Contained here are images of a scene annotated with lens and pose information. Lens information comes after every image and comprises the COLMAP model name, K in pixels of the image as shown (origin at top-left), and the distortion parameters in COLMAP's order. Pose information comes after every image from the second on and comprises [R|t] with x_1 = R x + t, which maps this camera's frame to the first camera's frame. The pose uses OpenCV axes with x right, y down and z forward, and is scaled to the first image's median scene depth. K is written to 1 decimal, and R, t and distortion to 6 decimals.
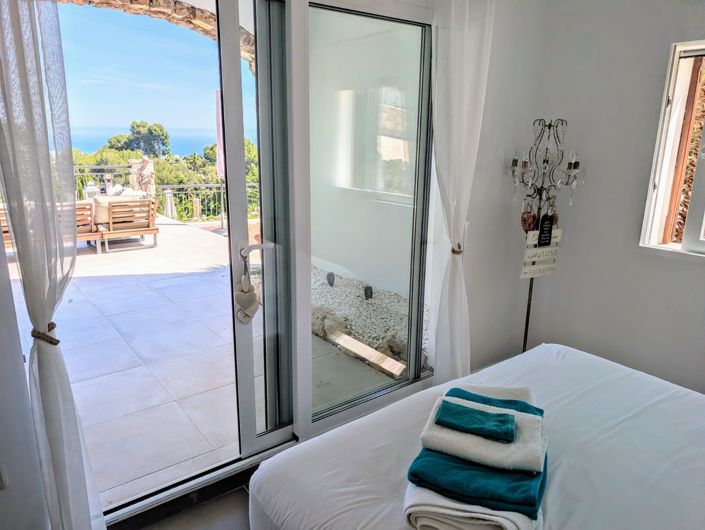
lens RADIAL K [[511.2, 0, 352.5], [0, 511.2, 265.0], [0, 0, 1]] dist [0.003529, 0.000861]
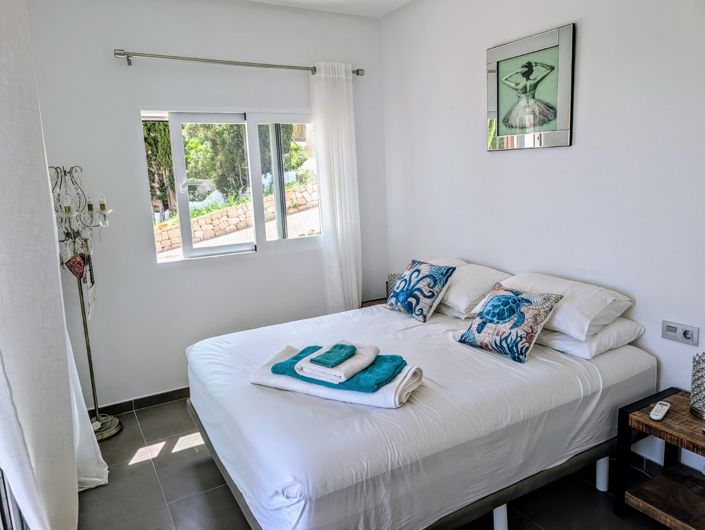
lens RADIAL K [[511.2, 0, 352.5], [0, 511.2, 265.0], [0, 0, 1]] dist [0.003529, 0.000861]
pose [[0.129318, -0.196144, 0.972010, -0.594203], [0.296450, 0.943058, 0.150862, -0.079488], [-0.946253, 0.268643, 0.180101, 0.317544]]
